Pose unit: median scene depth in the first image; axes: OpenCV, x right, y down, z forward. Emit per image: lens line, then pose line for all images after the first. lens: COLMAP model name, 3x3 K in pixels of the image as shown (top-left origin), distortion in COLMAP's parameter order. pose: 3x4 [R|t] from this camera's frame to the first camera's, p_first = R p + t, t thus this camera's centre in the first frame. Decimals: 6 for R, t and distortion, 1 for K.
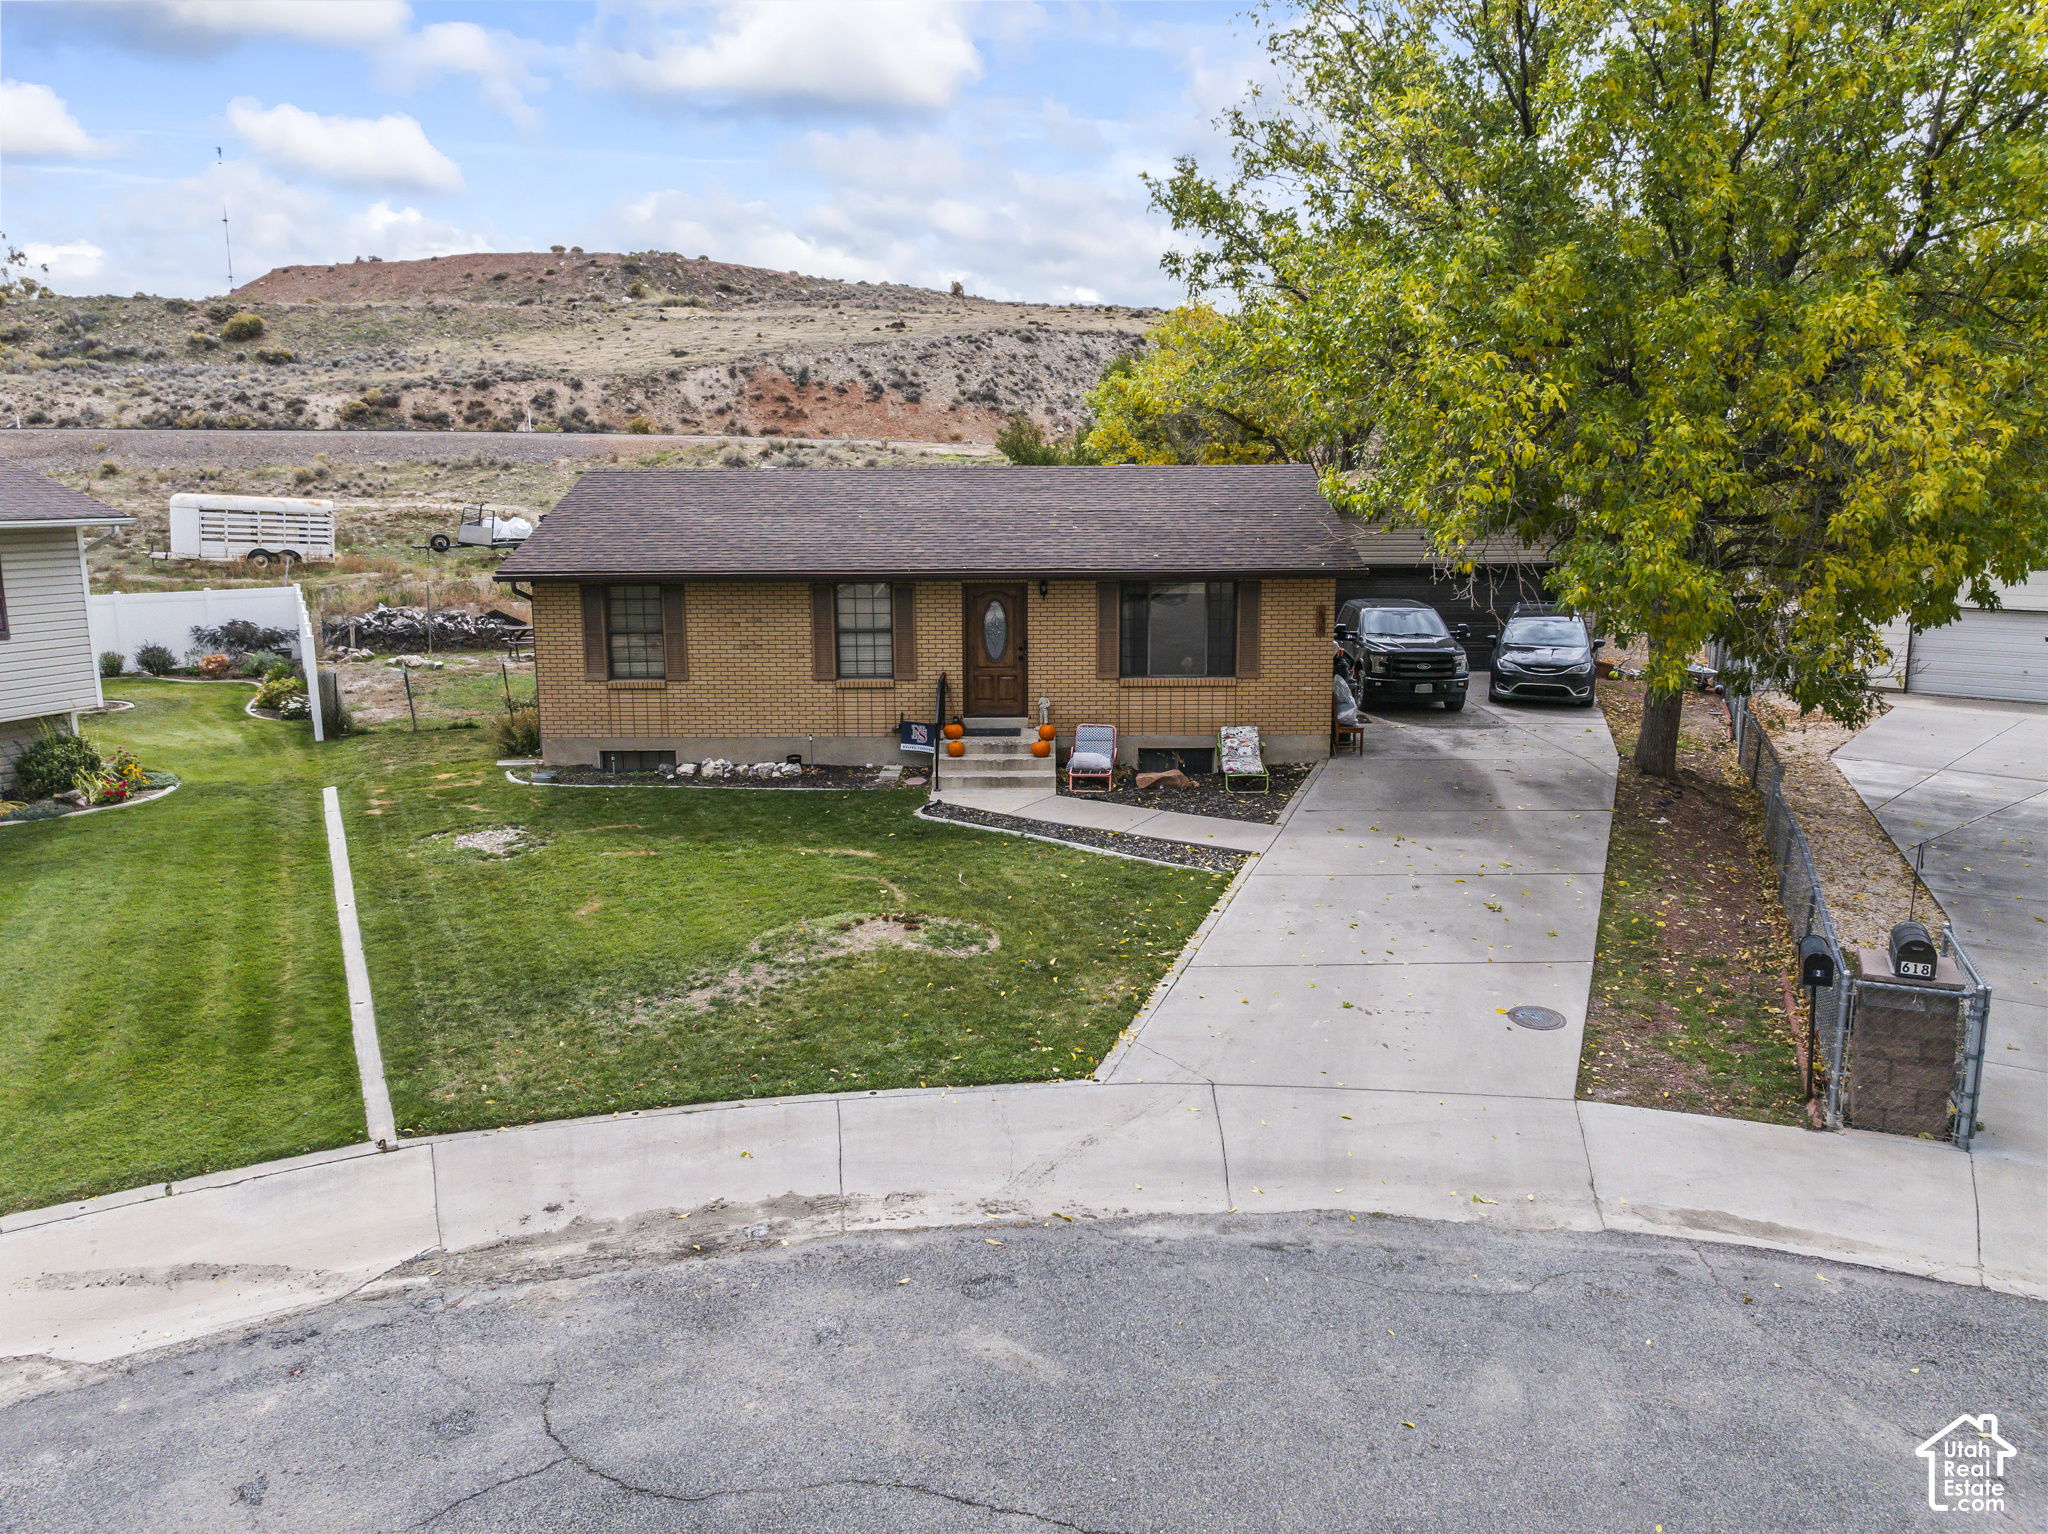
lens RADIAL K [[1446.8, 0, 1038.2], [0, 1446.8, 765.5], [0, 0, 1]] dist [-0.021338, -0.017079]
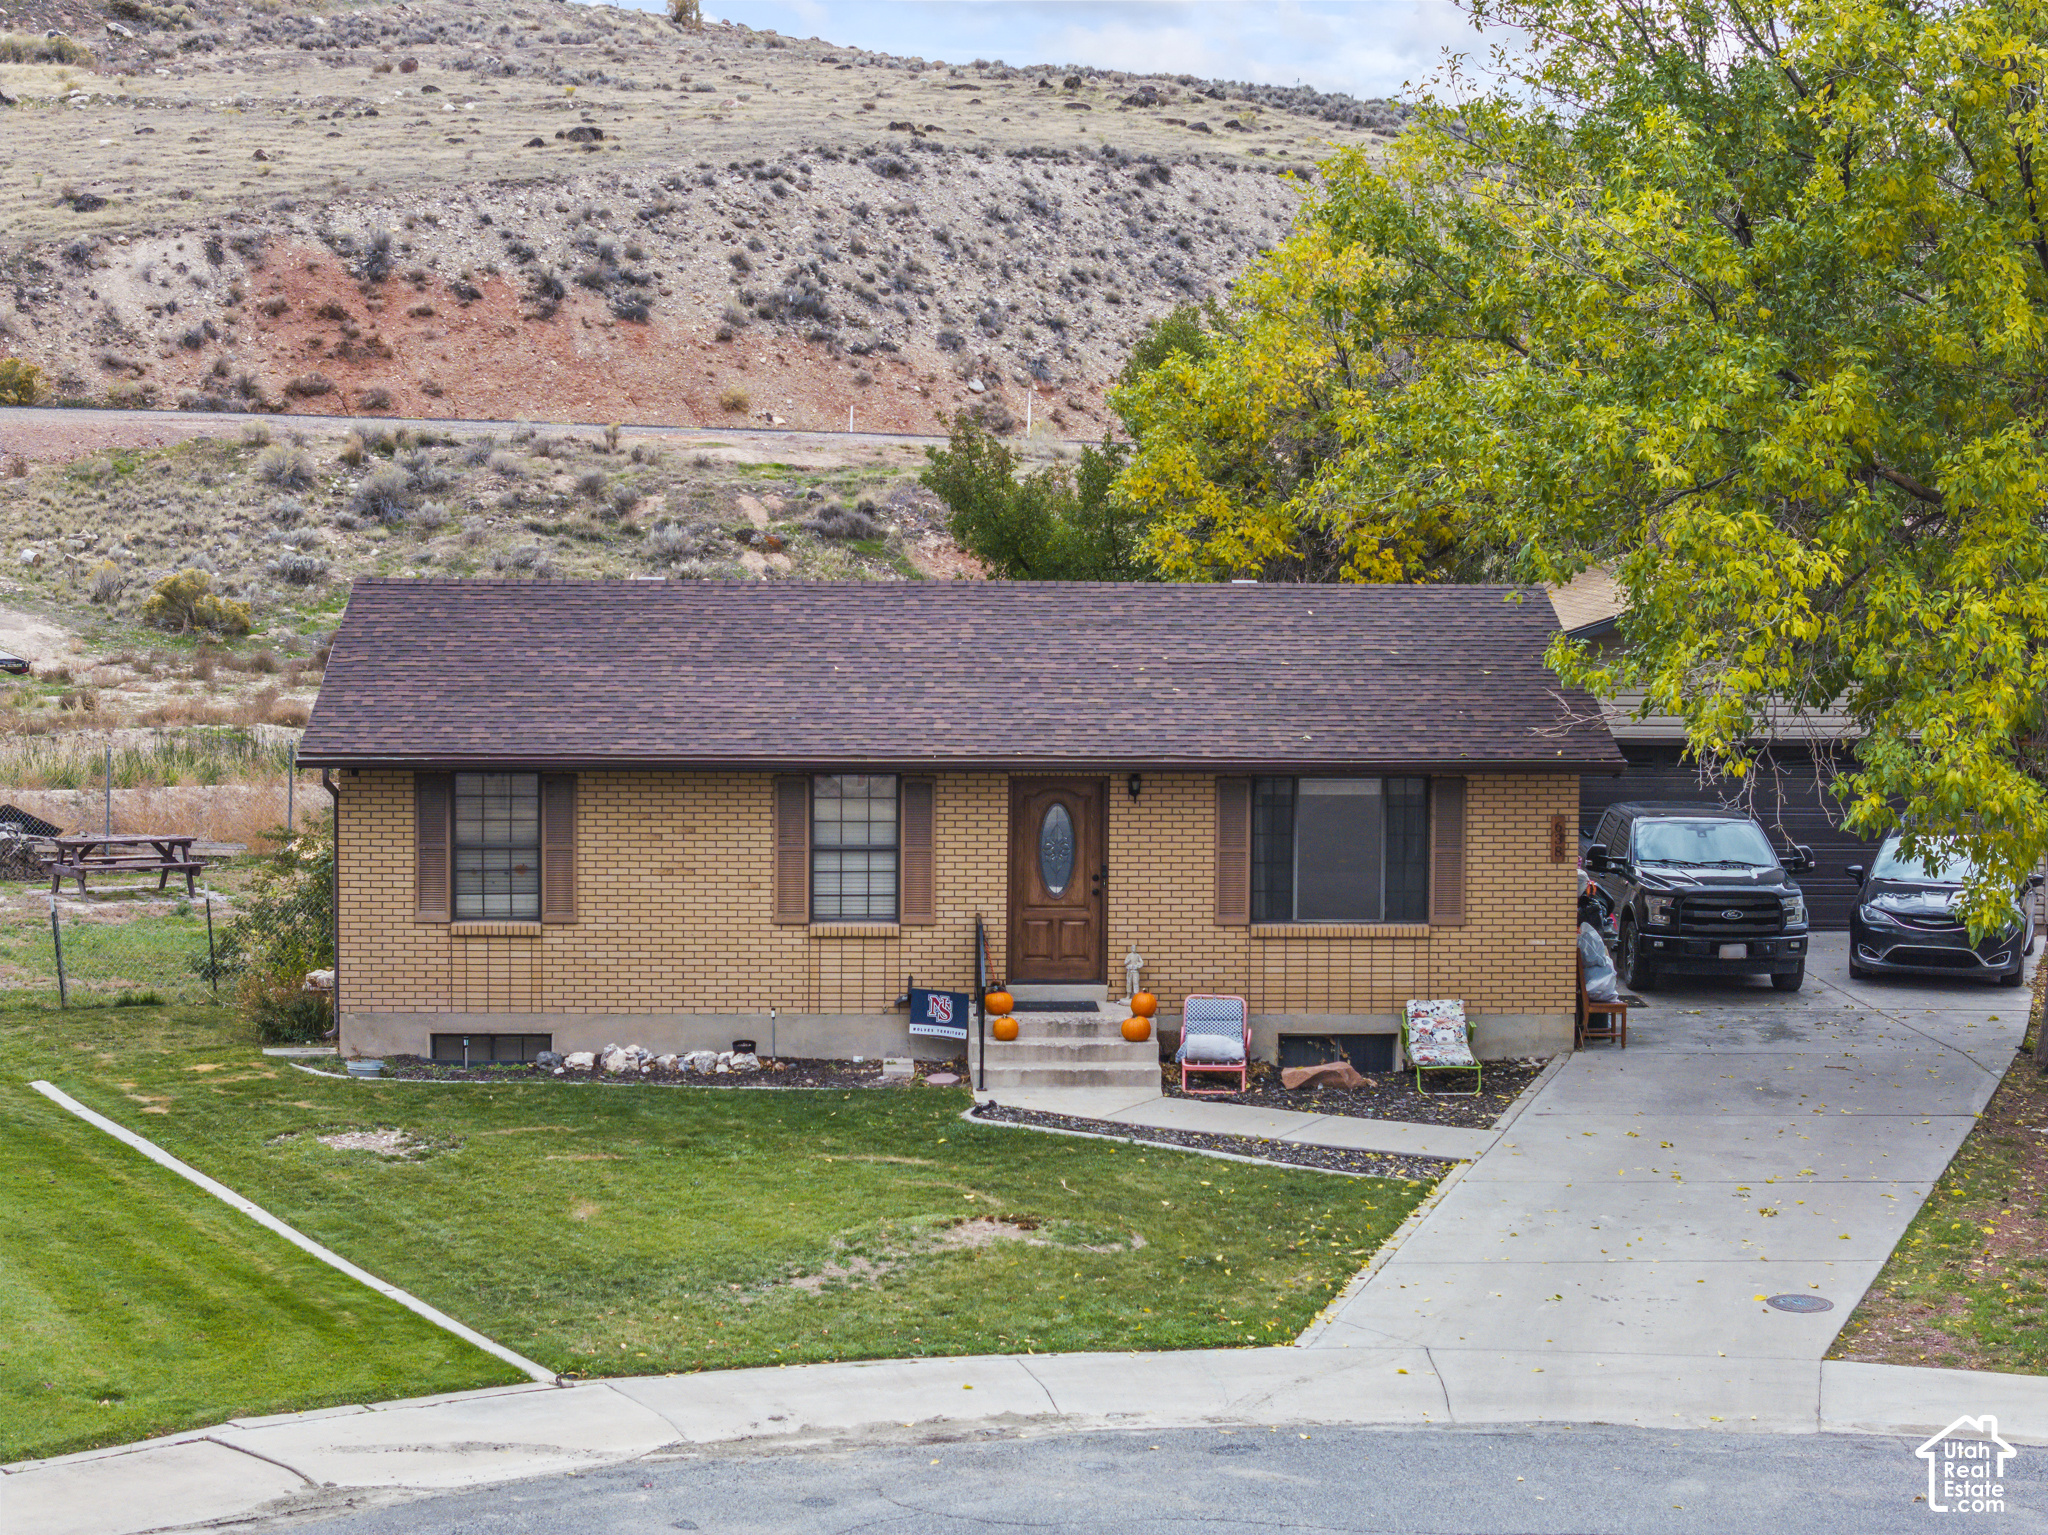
lens RADIAL K [[4065.8, 0, 1011.3], [0, 4065.8, 771.5], [0, 0, 1]] dist [-0.066281, 0.000000]
pose [[0.998877, 0.008675, 0.046587, -0.134407], [-0.003247, 0.993318, -0.115360, 0.080988], [-0.047276, 0.115079, 0.992231, -0.798114]]
